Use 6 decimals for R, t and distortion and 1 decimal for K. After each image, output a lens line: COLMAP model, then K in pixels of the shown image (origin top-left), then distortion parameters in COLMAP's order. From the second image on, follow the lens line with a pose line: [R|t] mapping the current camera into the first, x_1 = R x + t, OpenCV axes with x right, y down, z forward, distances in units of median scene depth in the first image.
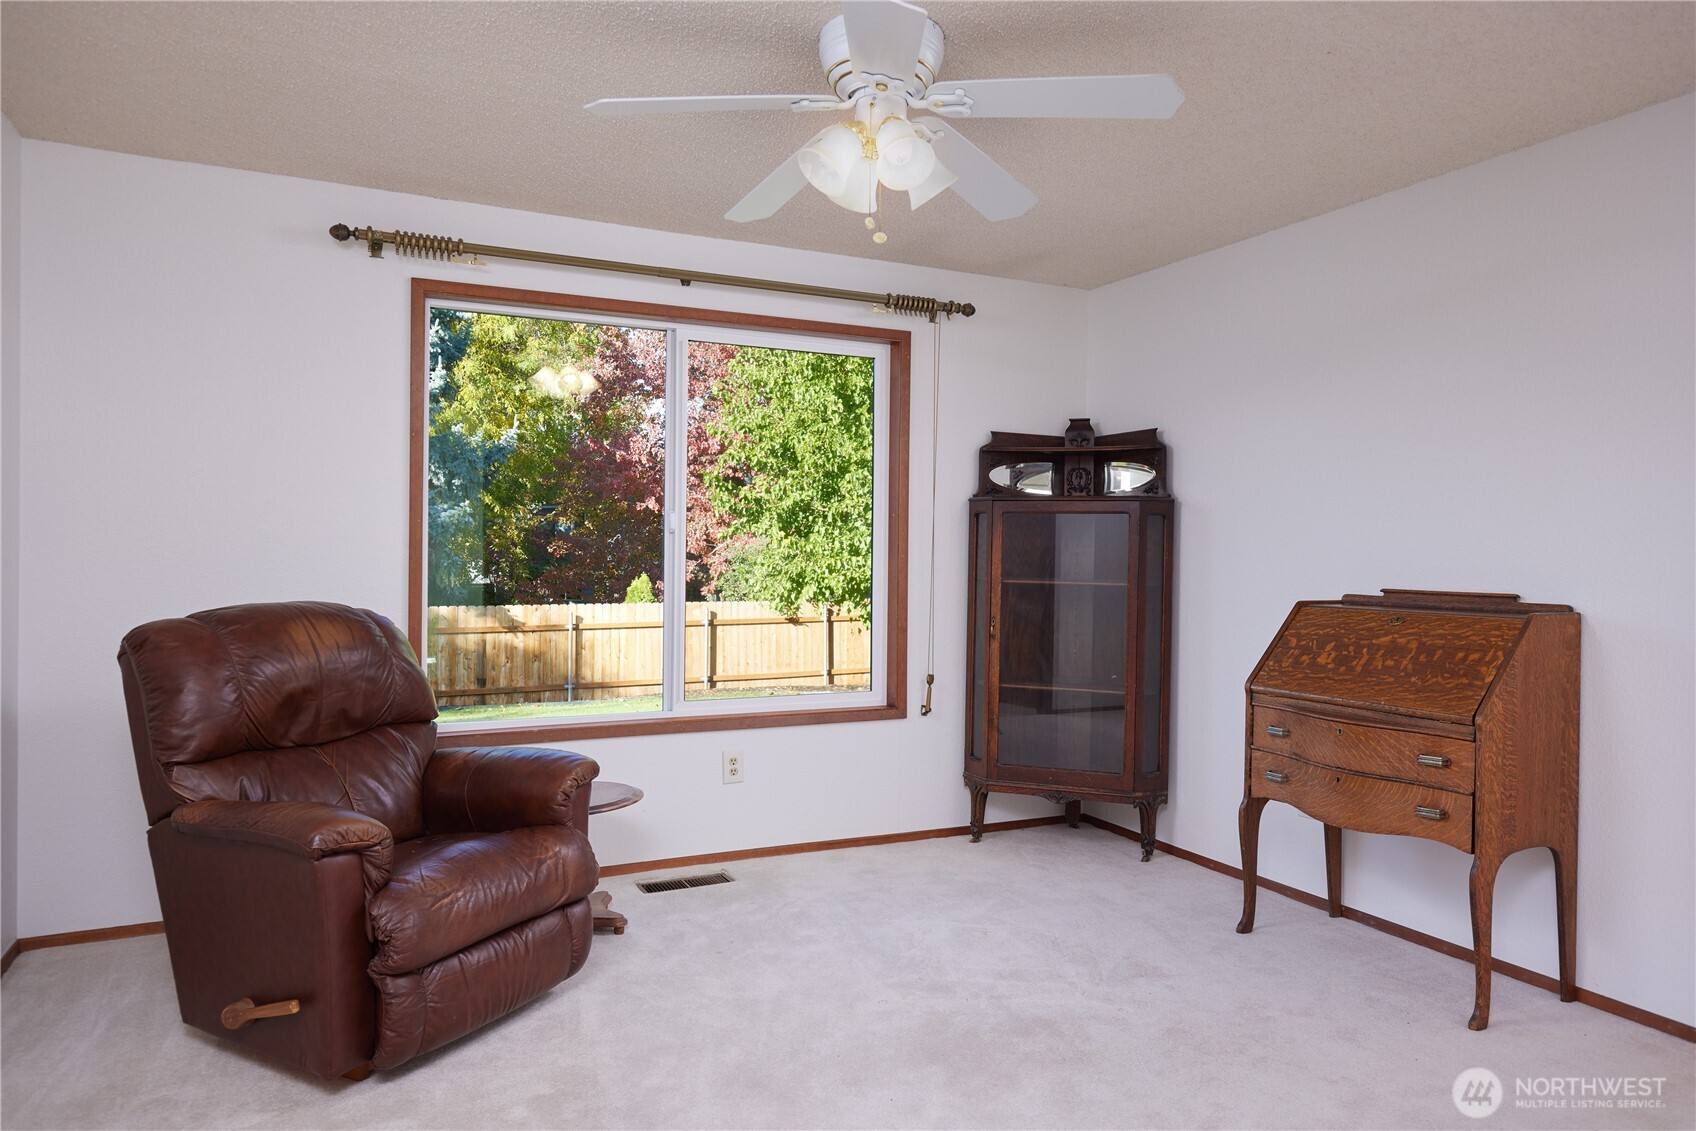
lens RADIAL K [[1098.3, 0, 841.6], [0, 1098.3, 565.4], [0, 0, 1]] dist [-0.003865, 0.001652]
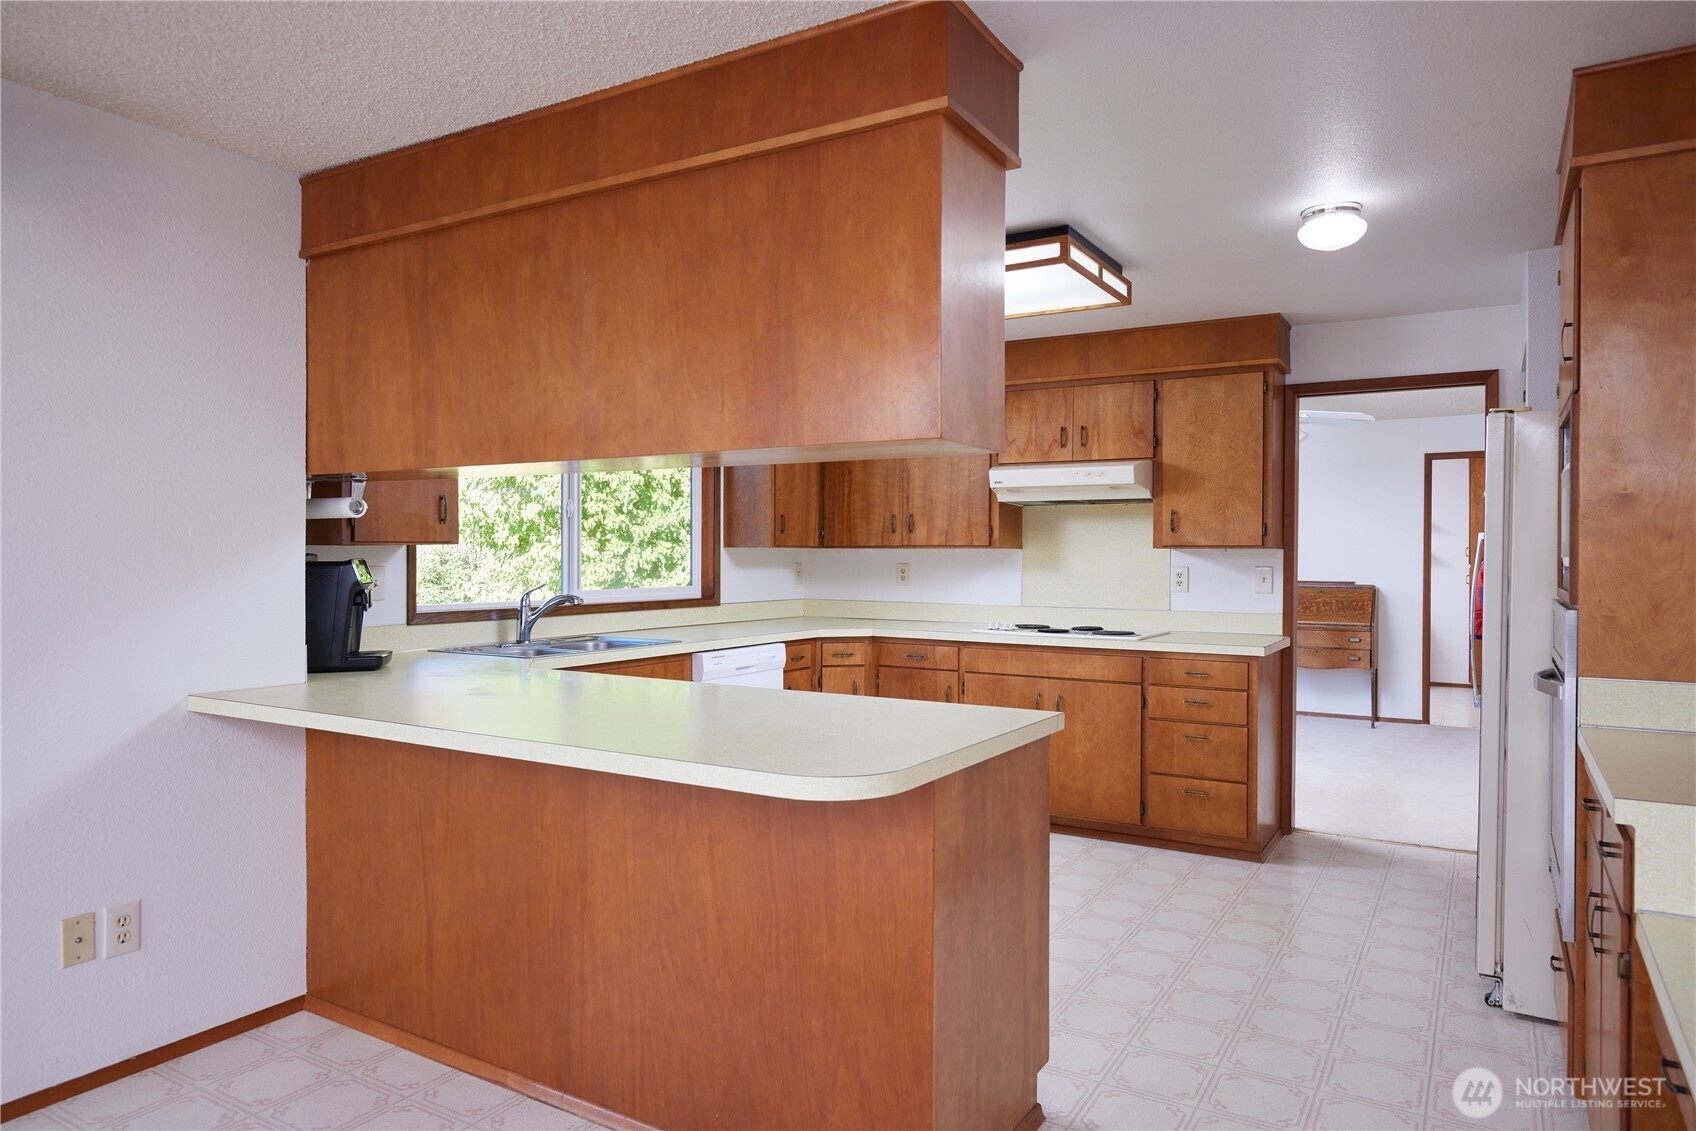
lens RADIAL K [[1060.2, 0, 851.1], [0, 1060.2, 564.2], [0, 0, 1]] dist [0.000713, -0.001244]
pose [[0.842321, -0.012364, 0.538835, -1.514966], [0.011696, 0.999921, 0.004661, -0.035880], [-0.538850, 0.002377, 0.842399, -0.459572]]
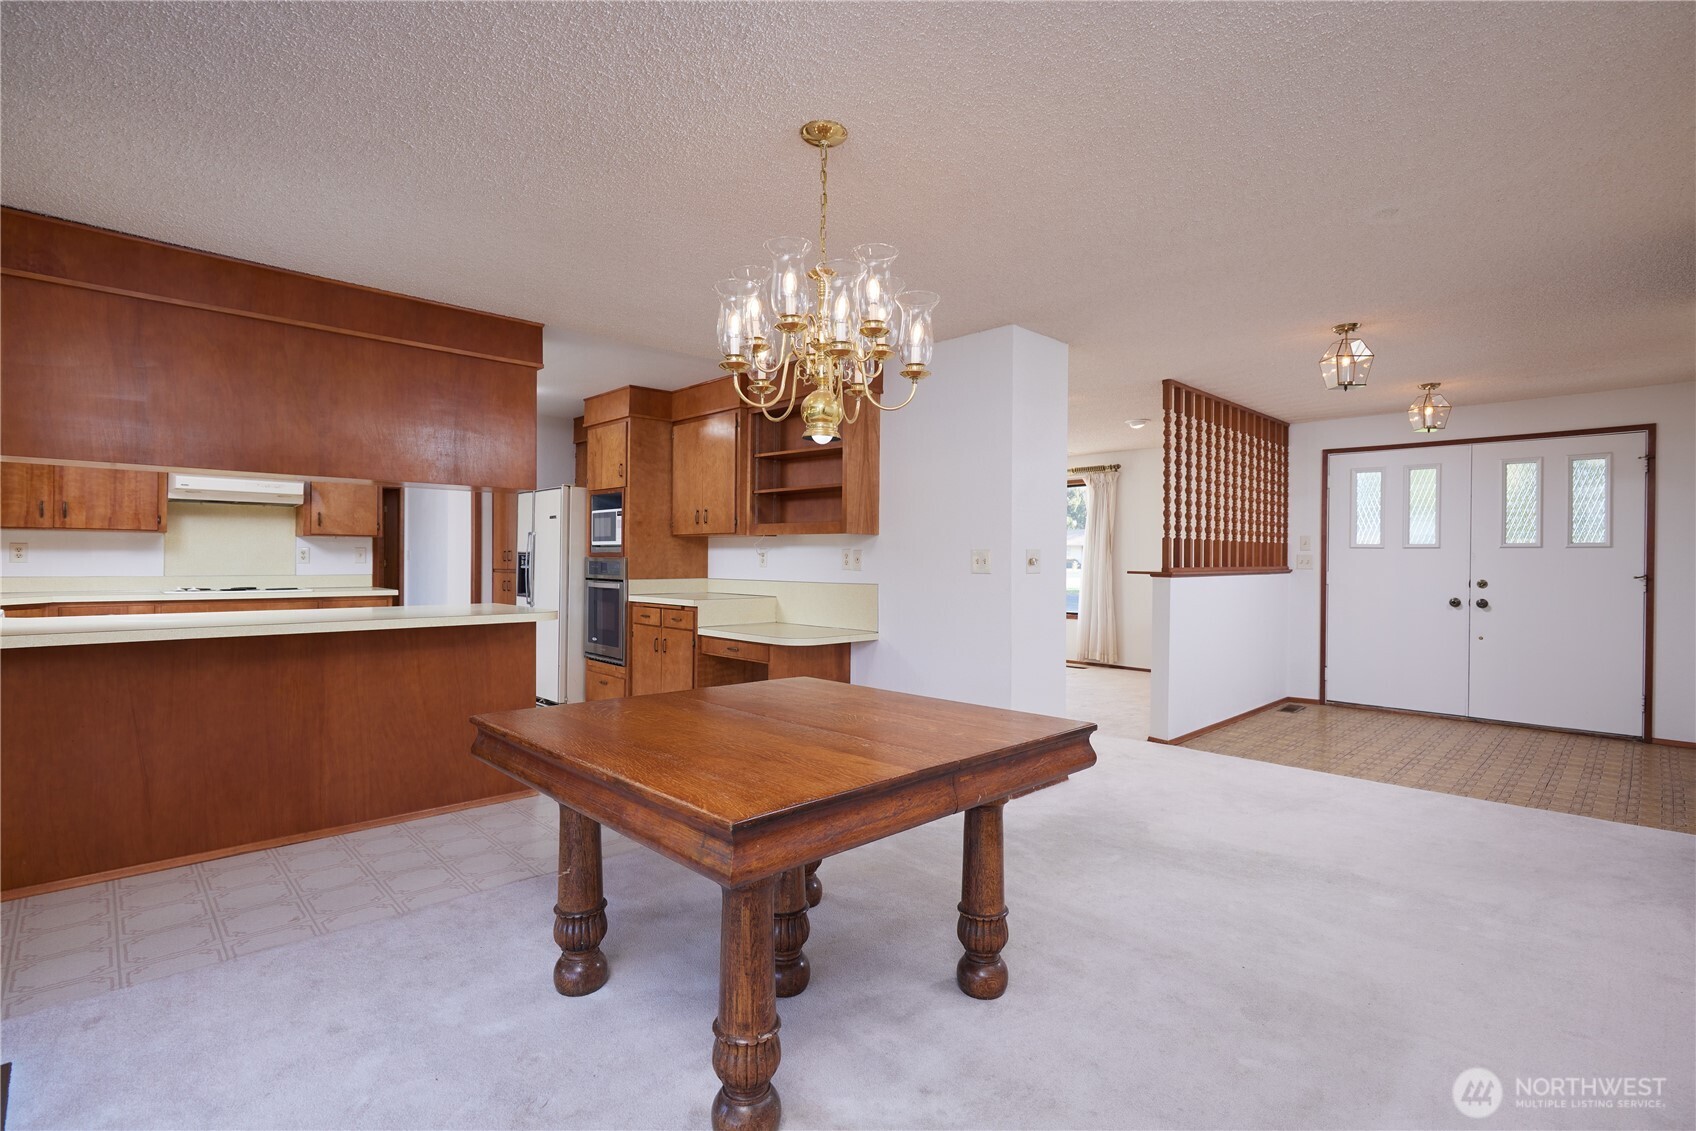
lens RADIAL K [[793.7, 0, 847.0], [0, 793.7, 562.4], [0, 0, 1]] dist [0.001146, 0.000896]
pose [[-0.297700, -0.016774, 0.954512, -2.284128], [0.000928, 0.999840, 0.017860, -0.019508], [-0.954659, 0.006203, -0.297637, -0.132919]]
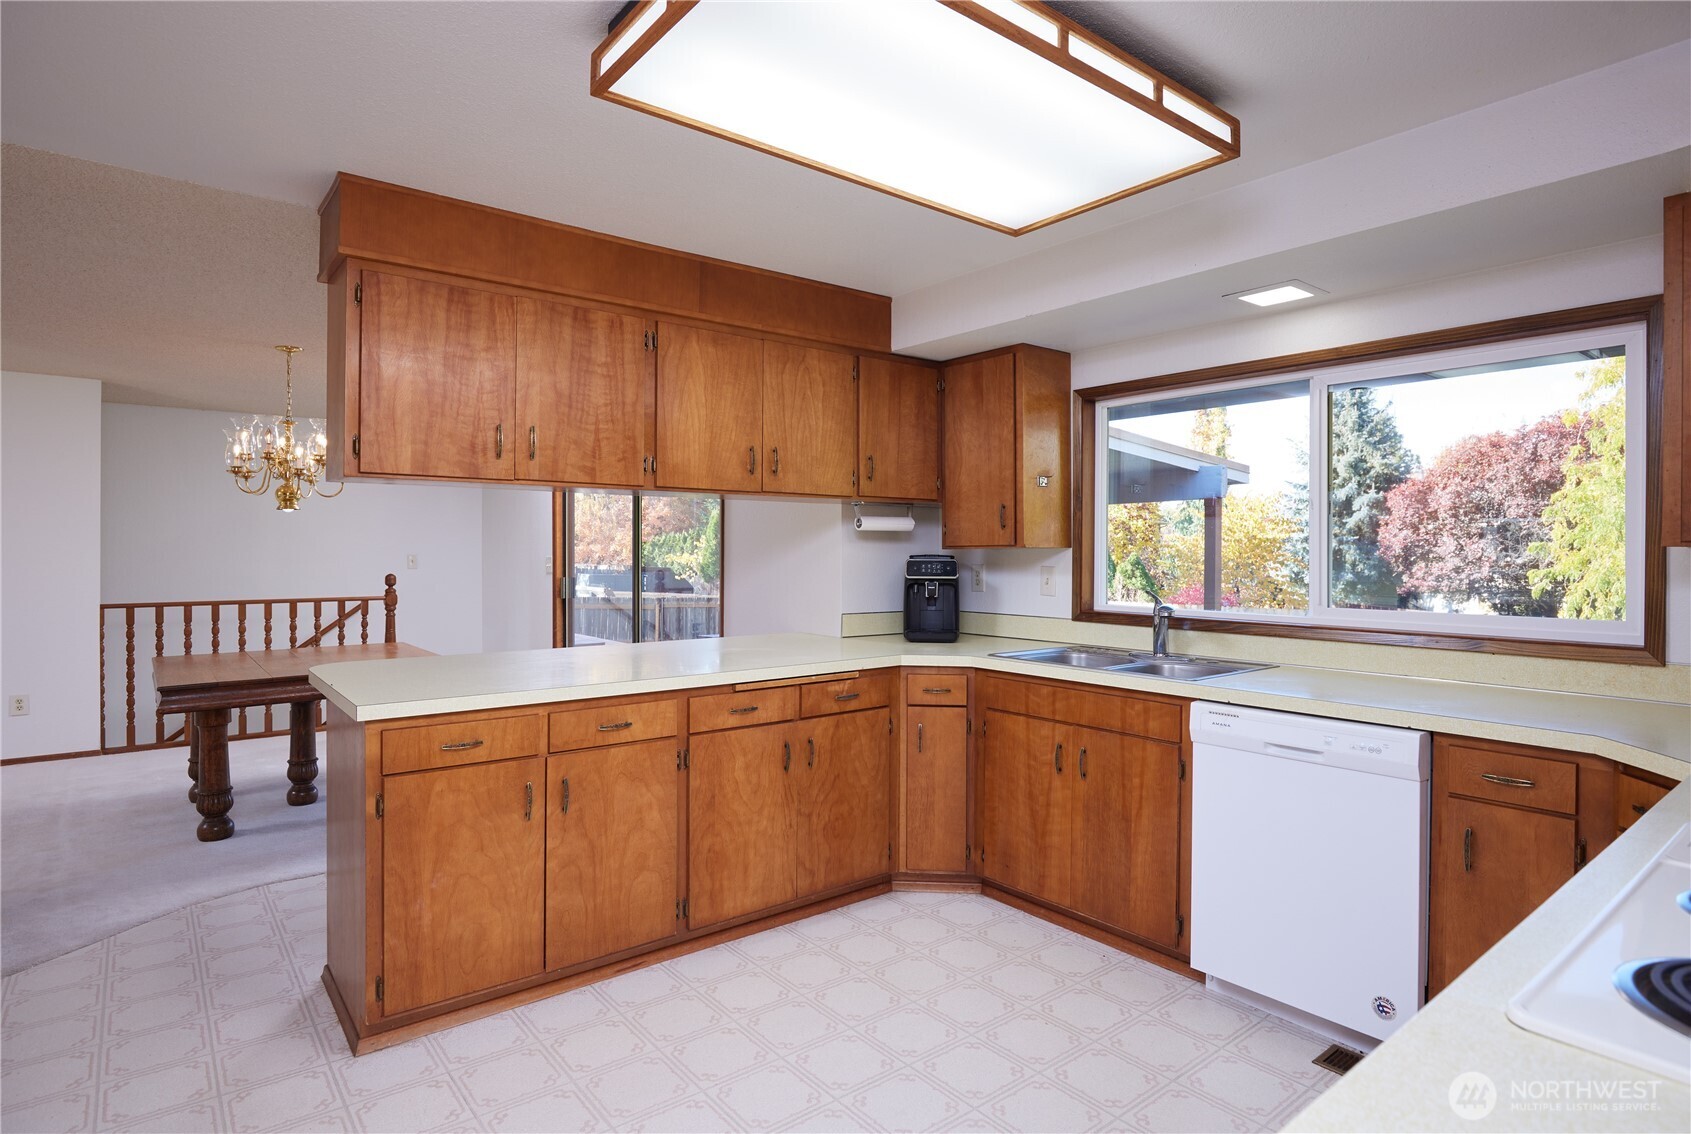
lens RADIAL K [[890.6, 0, 841.2], [0, 890.6, 557.1], [0, 0, 1]] dist [-0.022168, 0.002302]
pose [[0.217351, -0.001455, -0.976092, -0.455483], [-0.013928, 0.999892, -0.004592, -0.037085], [0.975994, 0.014593, 0.217307, 0.183516]]
